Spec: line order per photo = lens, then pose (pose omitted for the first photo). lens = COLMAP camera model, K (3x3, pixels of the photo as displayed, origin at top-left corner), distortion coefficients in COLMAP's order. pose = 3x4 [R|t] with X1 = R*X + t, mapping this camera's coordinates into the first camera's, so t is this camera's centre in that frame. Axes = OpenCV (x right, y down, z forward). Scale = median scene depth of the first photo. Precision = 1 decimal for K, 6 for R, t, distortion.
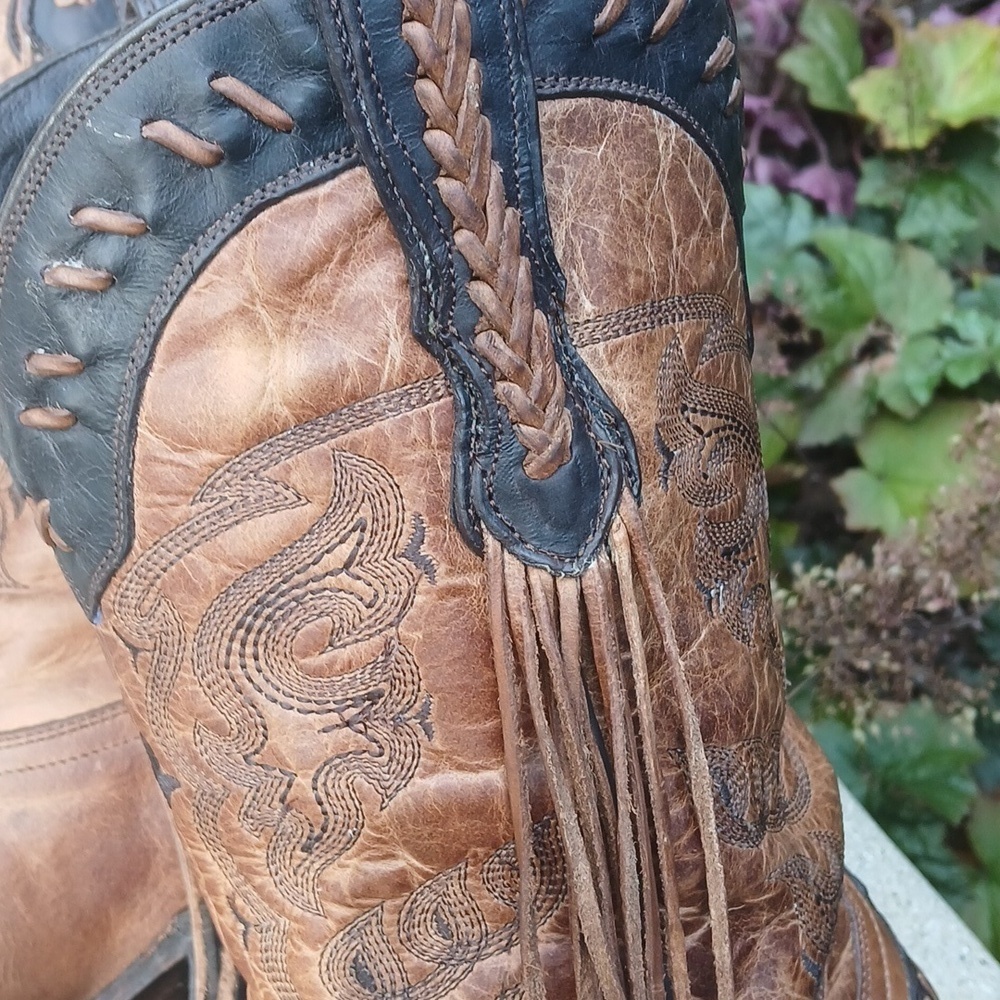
lens RADIAL K [[1715.4, 0, 501.6], [0, 1715.4, 503.7], [0, 0, 1]] dist [0.114070, 0.000000]
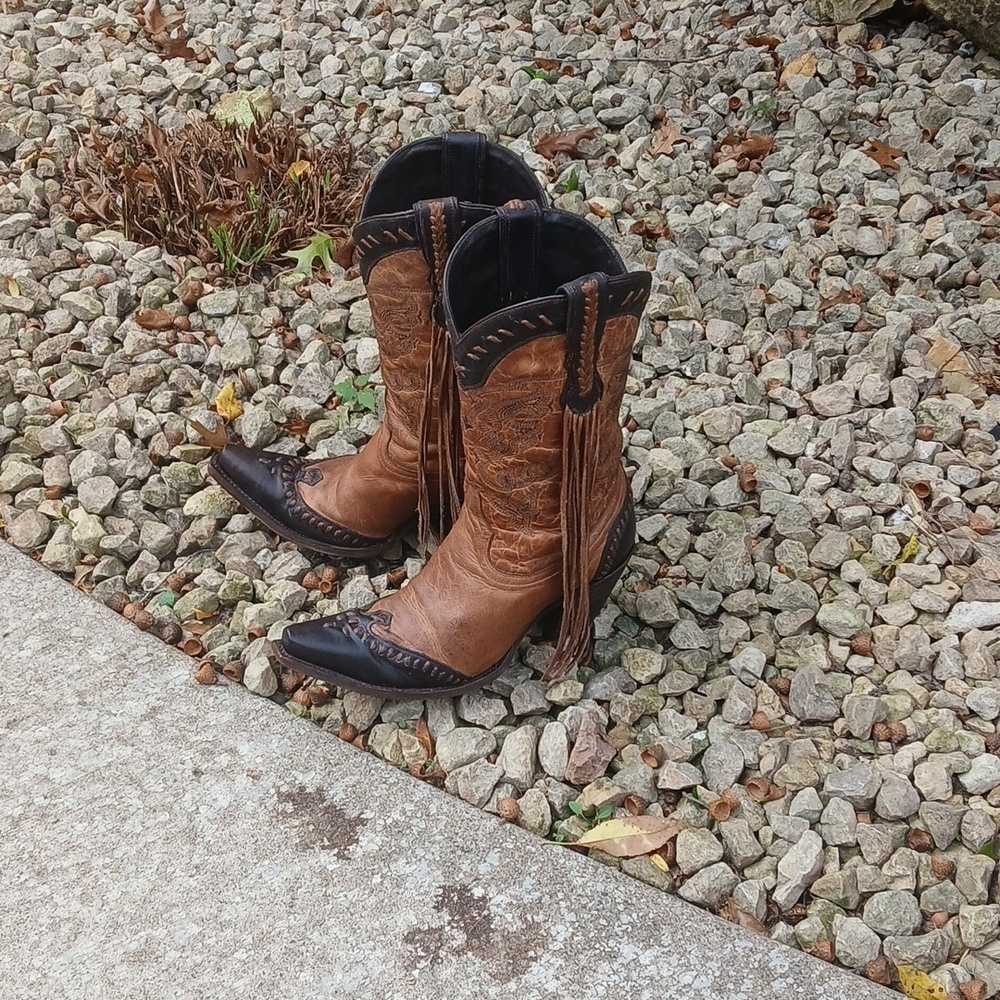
lens RADIAL K [[1715.4, 0, 501.5], [0, 1715.4, 495.4], [0, 0, 1]] dist [0.114070, 0.000000]
pose [[0.962383, 0.166214, 0.214924, -1.062602], [-0.243627, 0.878091, 0.411827, -1.529307], [-0.120272, -0.448696, 0.885554, -2.943047]]
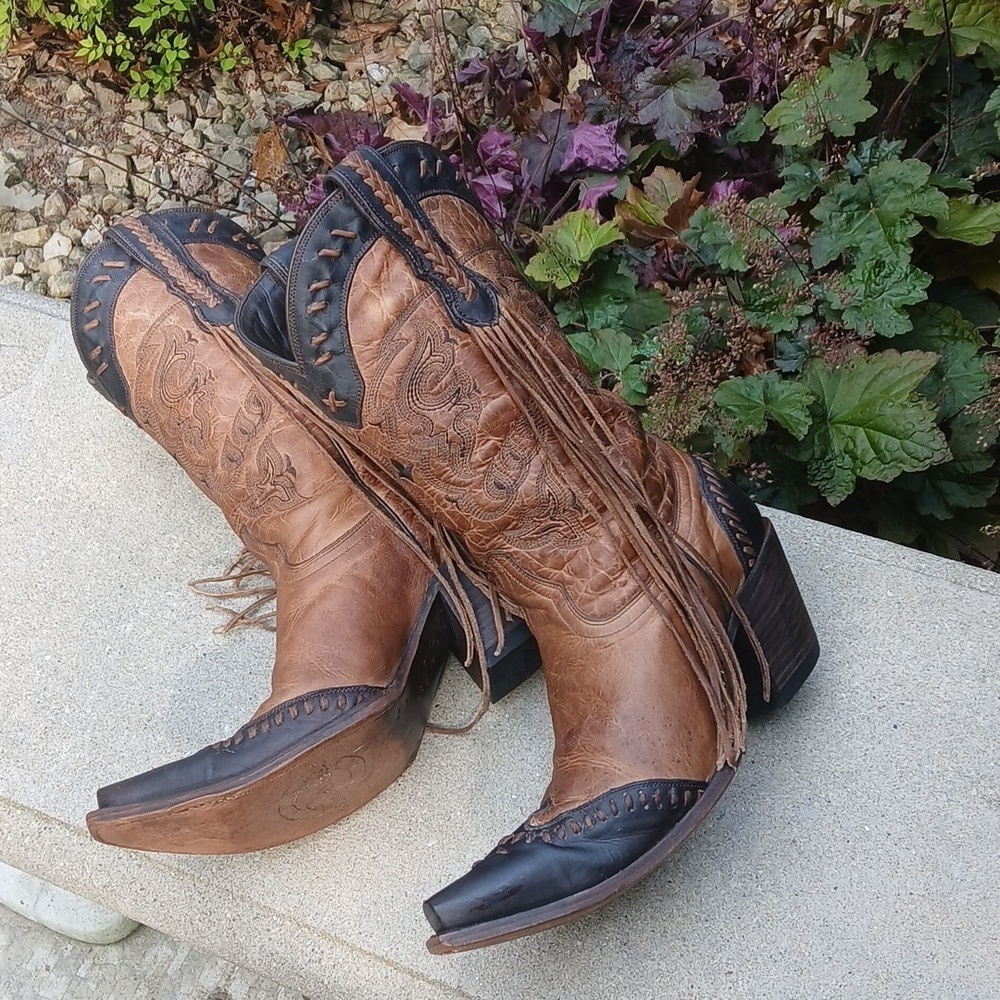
lens RADIAL K [[1715.4, 0, 497.9], [0, 1715.4, 499.4], [0, 0, 1]] dist [0.114070, 0.000000]
pose [[0.879020, -0.455778, 0.139962, -0.537824], [0.476340, 0.852183, -0.216528, 0.990755], [-0.020584, 0.257002, 0.966192, -1.940428]]
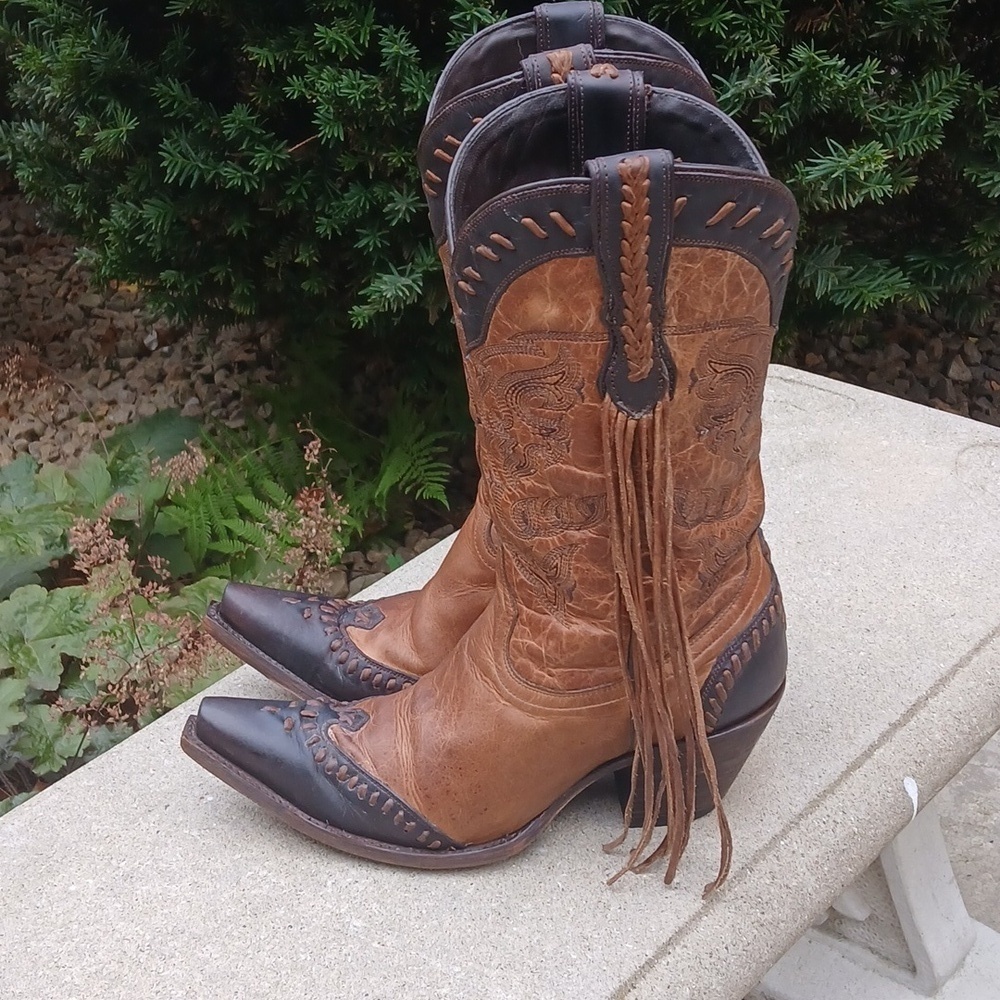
lens RADIAL K [[1715.4, 0, 494.5], [0, 1715.4, 496.3], [0, 0, 1]] dist [0.114070, 0.000000]
pose [[0.916335, 0.357907, -0.179537, 0.348775], [-0.269715, 0.883111, 0.383885, -0.776810], [0.295946, -0.303343, 0.905758, -1.409094]]
